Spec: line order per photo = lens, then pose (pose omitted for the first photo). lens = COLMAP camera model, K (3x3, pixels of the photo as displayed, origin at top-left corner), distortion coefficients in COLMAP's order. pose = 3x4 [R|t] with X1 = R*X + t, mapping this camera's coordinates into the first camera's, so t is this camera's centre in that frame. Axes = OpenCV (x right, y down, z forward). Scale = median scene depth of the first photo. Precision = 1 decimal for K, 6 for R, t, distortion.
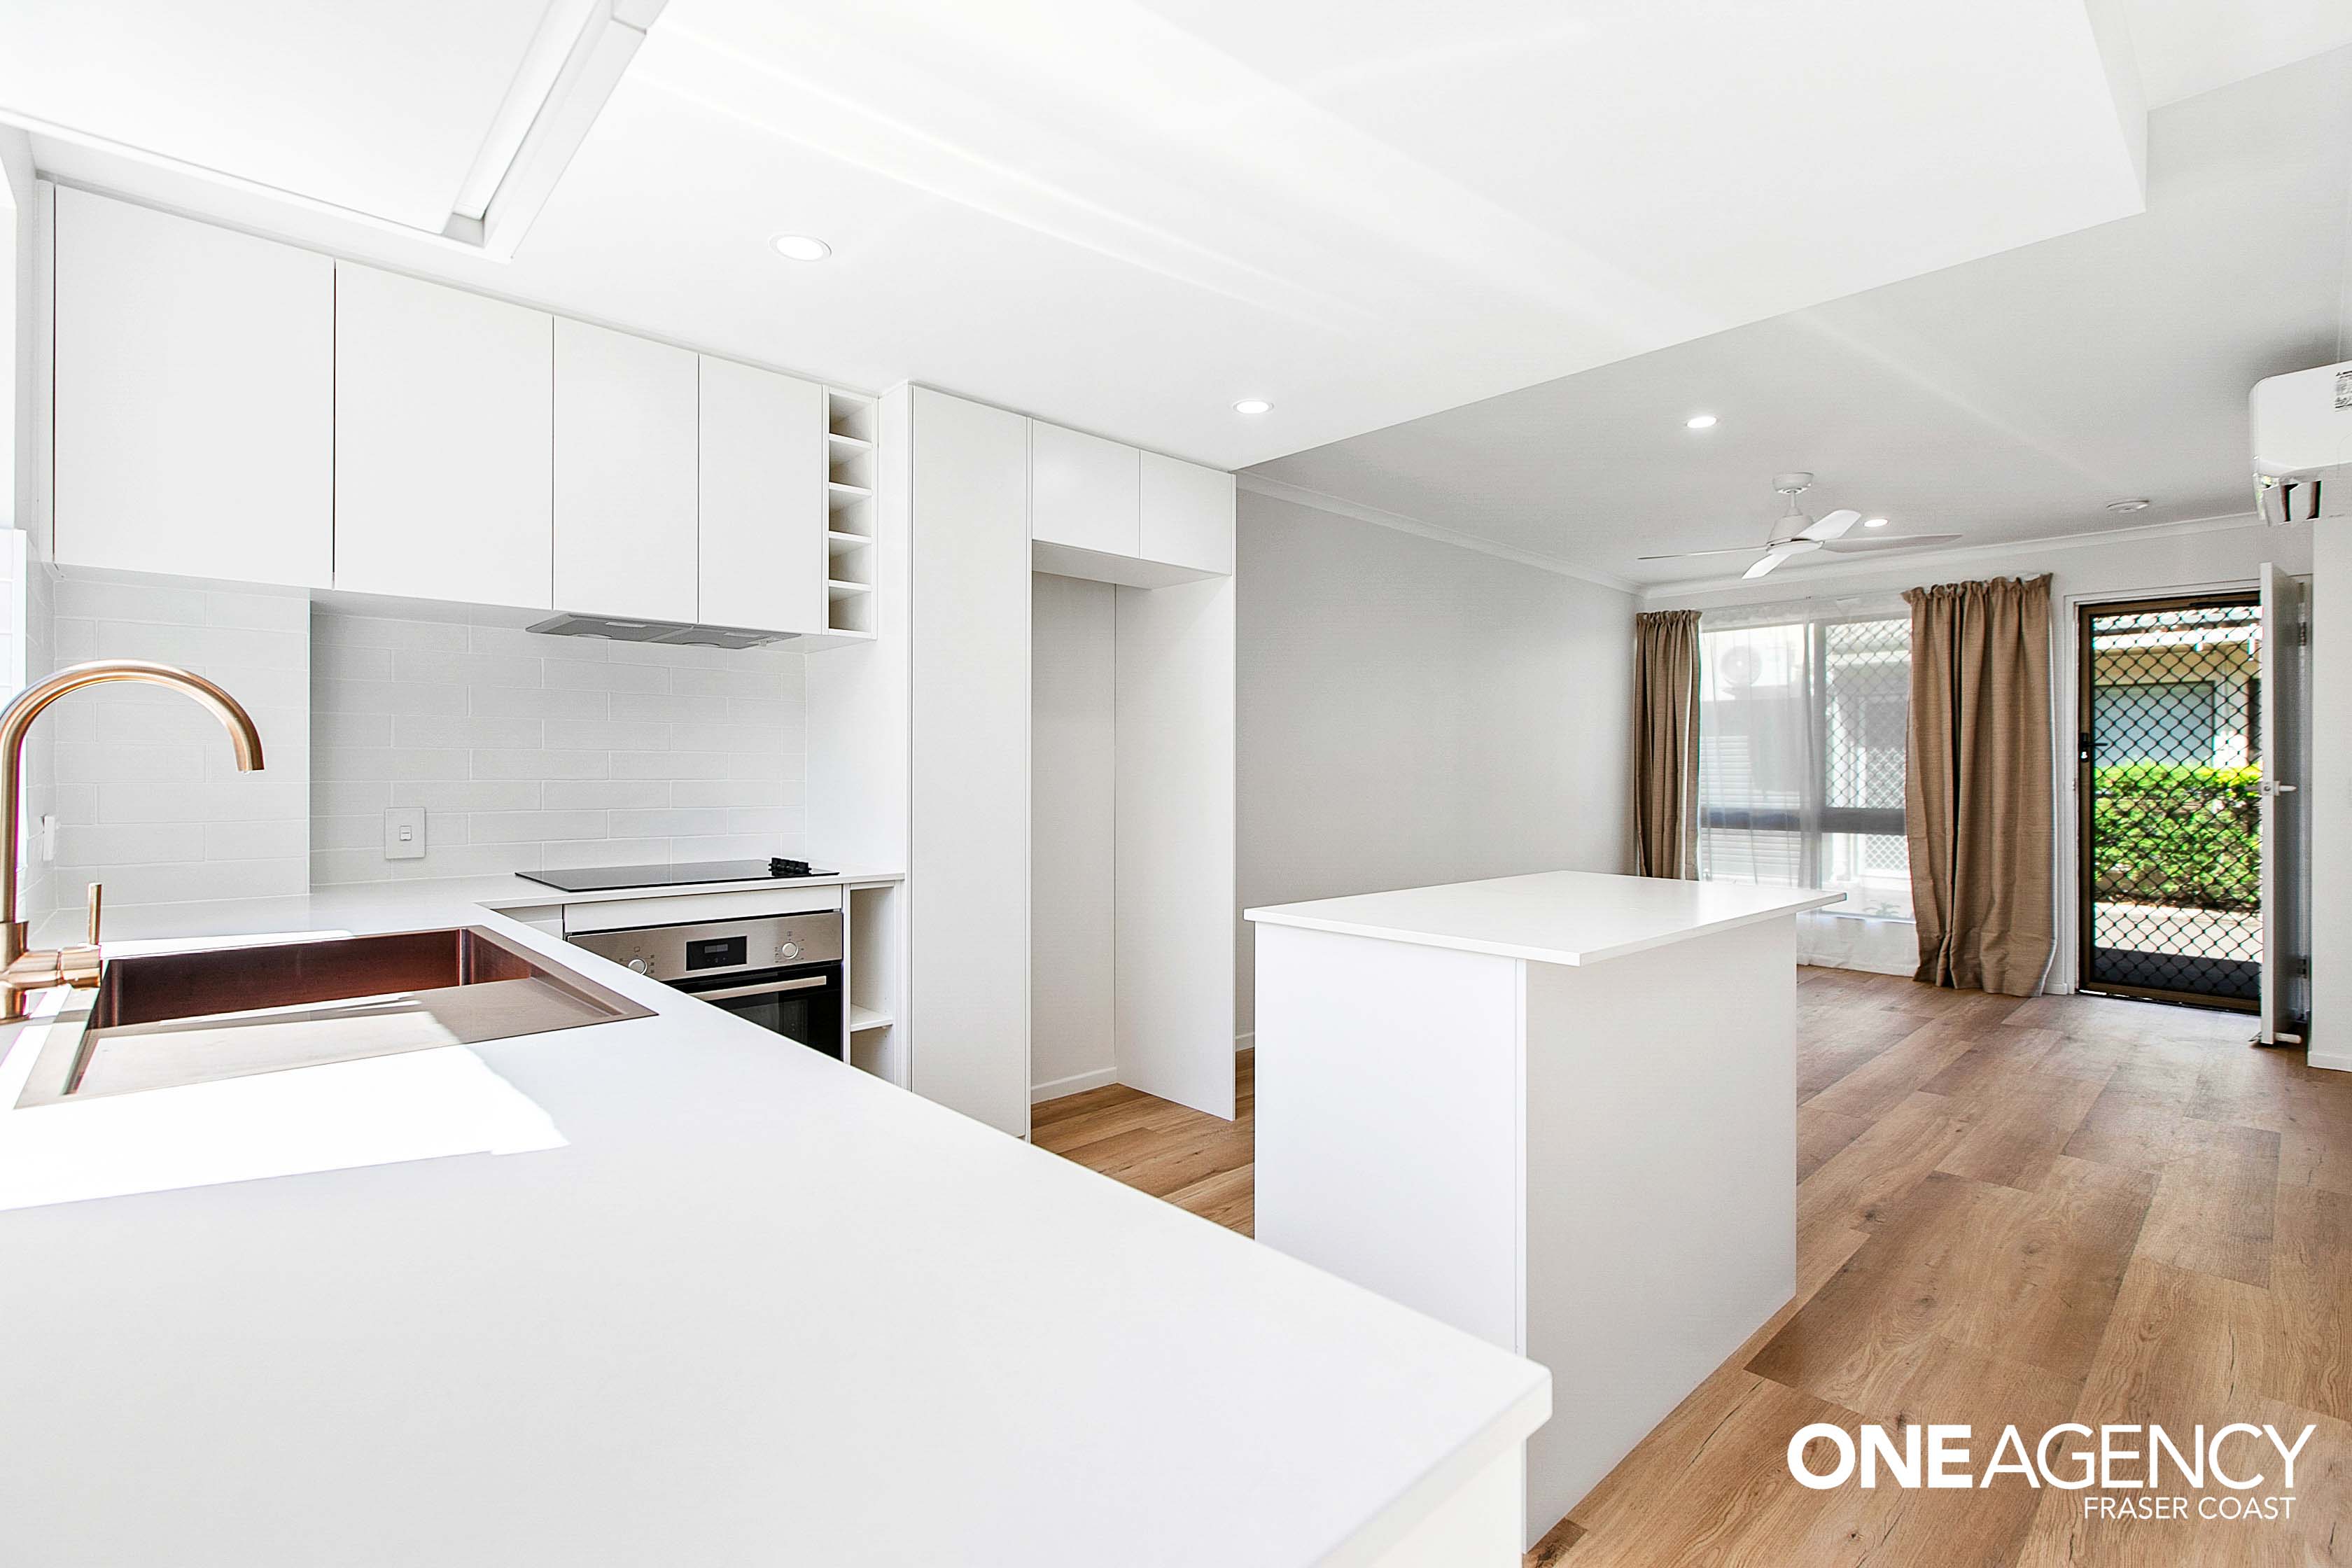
lens RADIAL K [[1063.9, 0, 1176.3], [0, 1063.9, 763.7], [0, 0, 1]] dist [-0.002263, 0.000669]
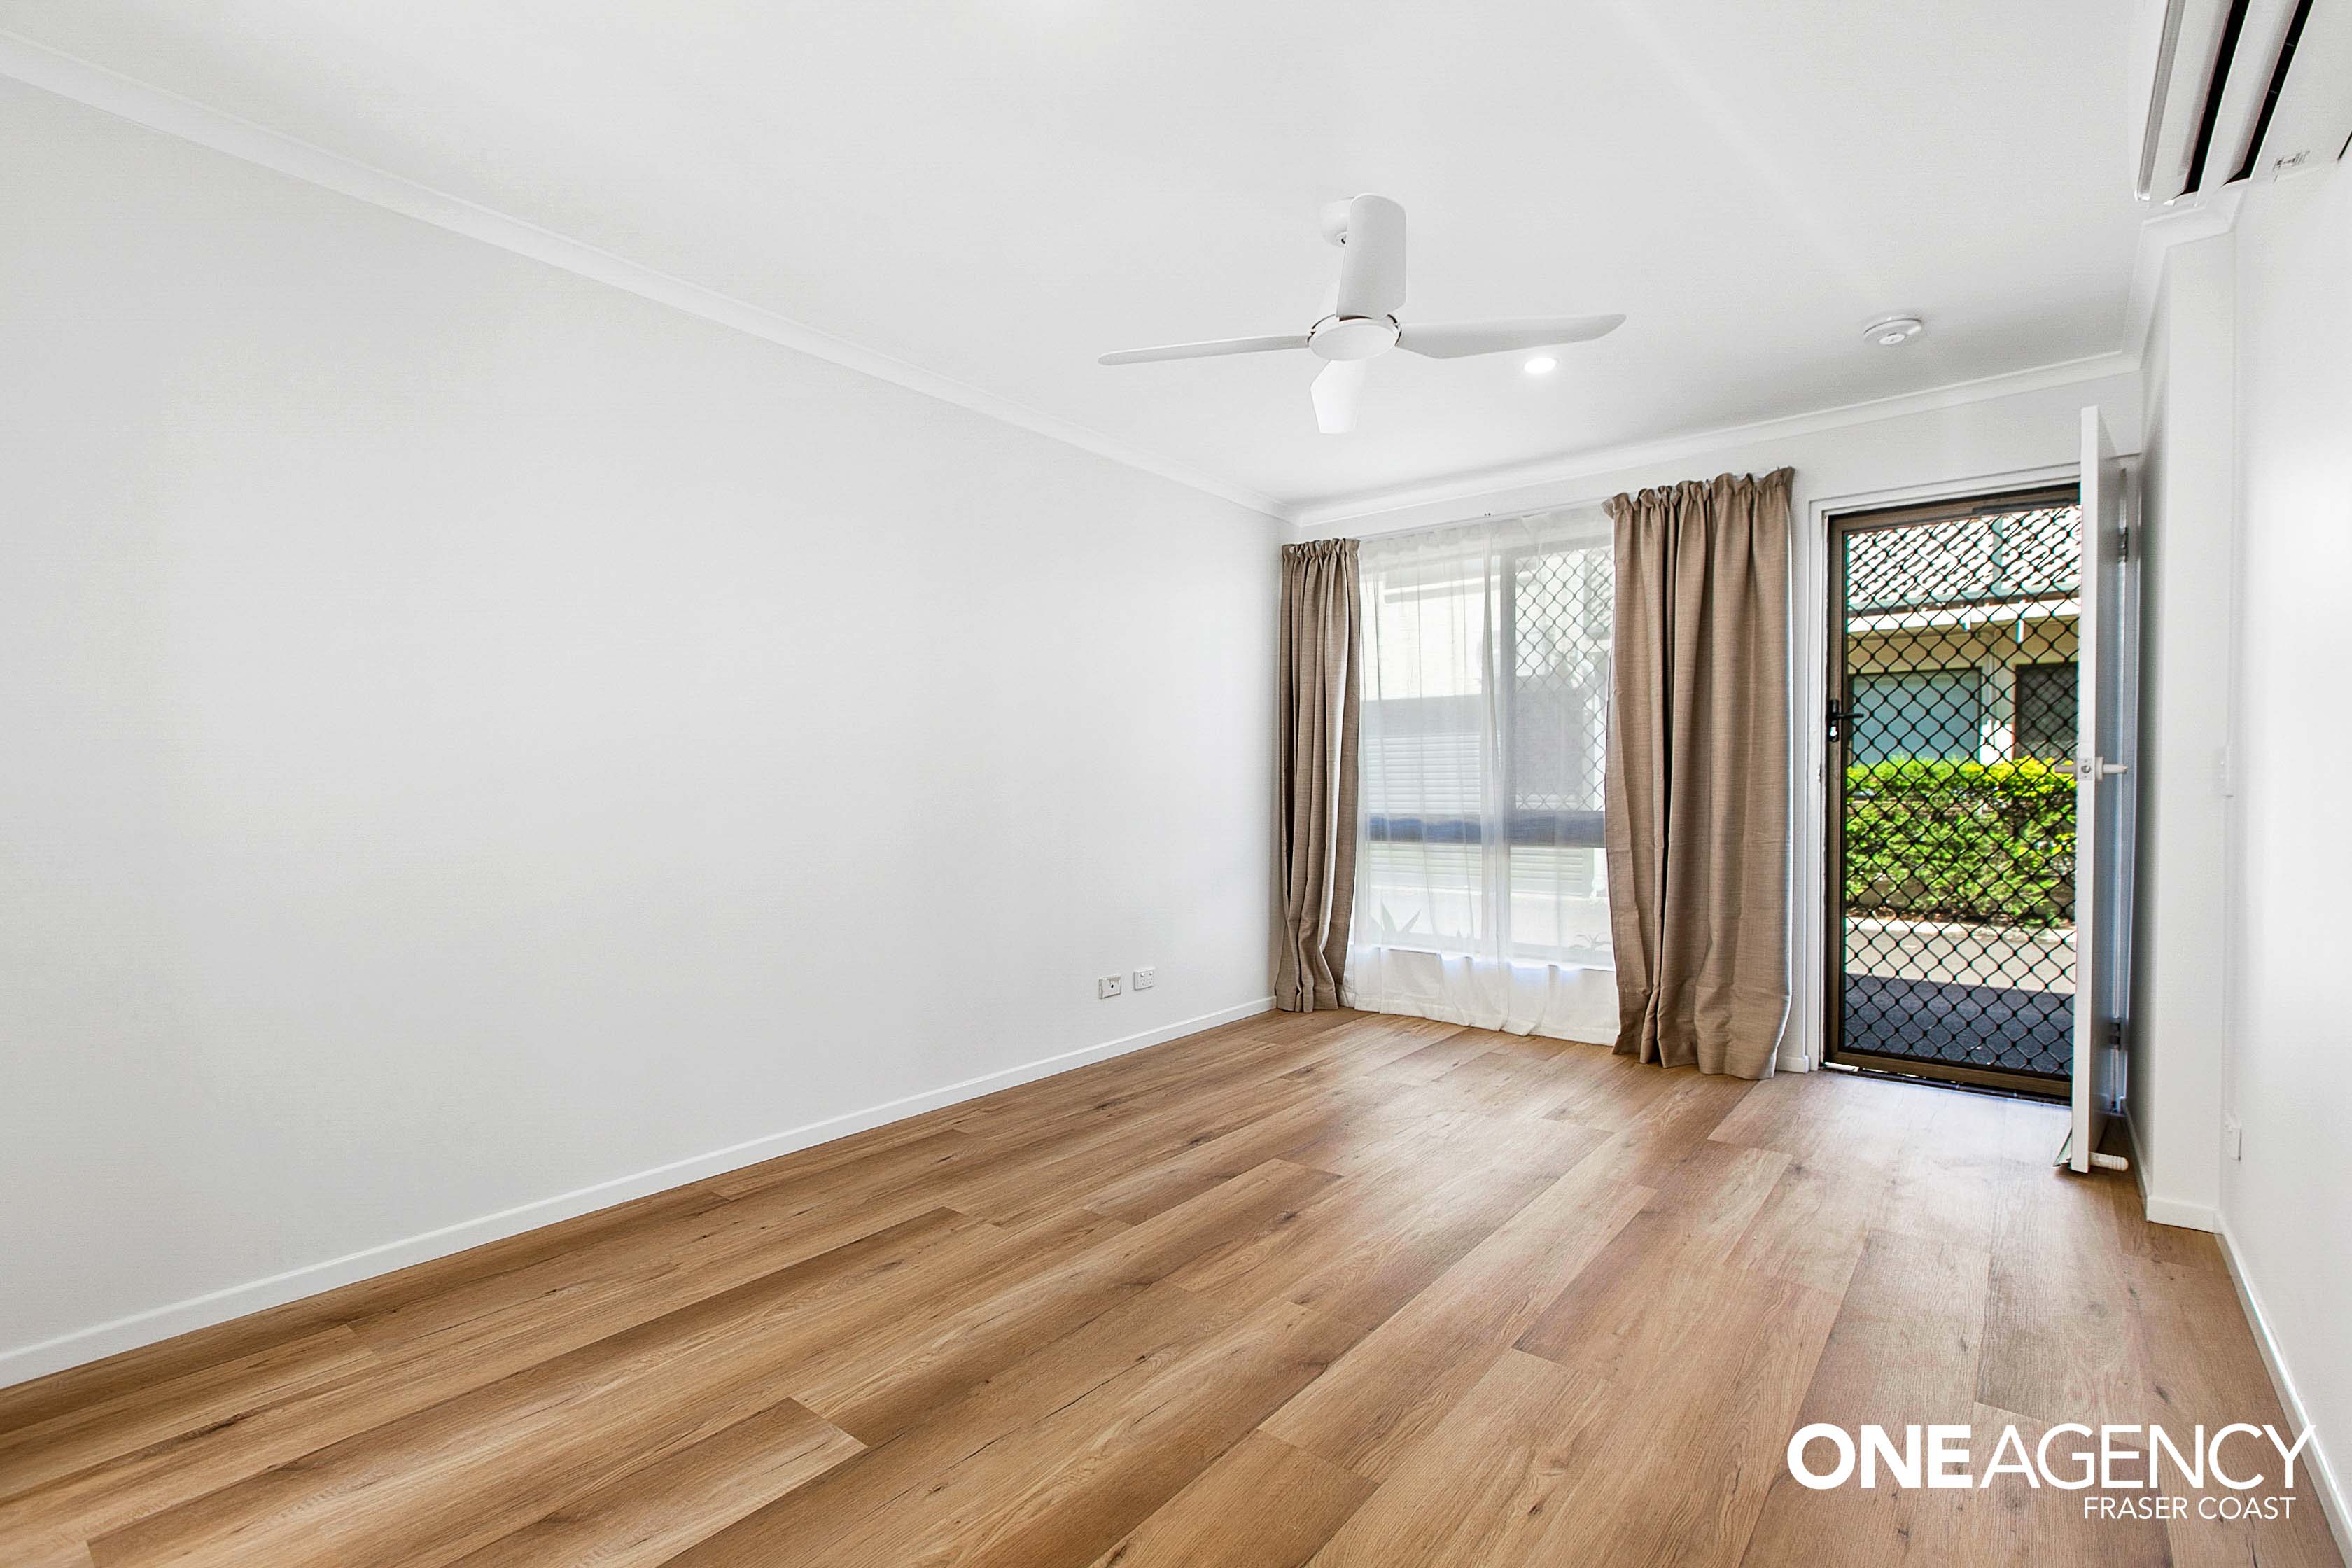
lens RADIAL K [[1063.9, 0, 1173.6], [0, 1063.9, 800.1], [0, 0, 1]] dist [-0.002263, 0.000669]
pose [[0.989711, -0.001881, 0.143069, 0.317129], [-0.000705, 0.999837, 0.018018, 0.024063], [-0.143079, -0.017934, 0.989549, 0.359791]]
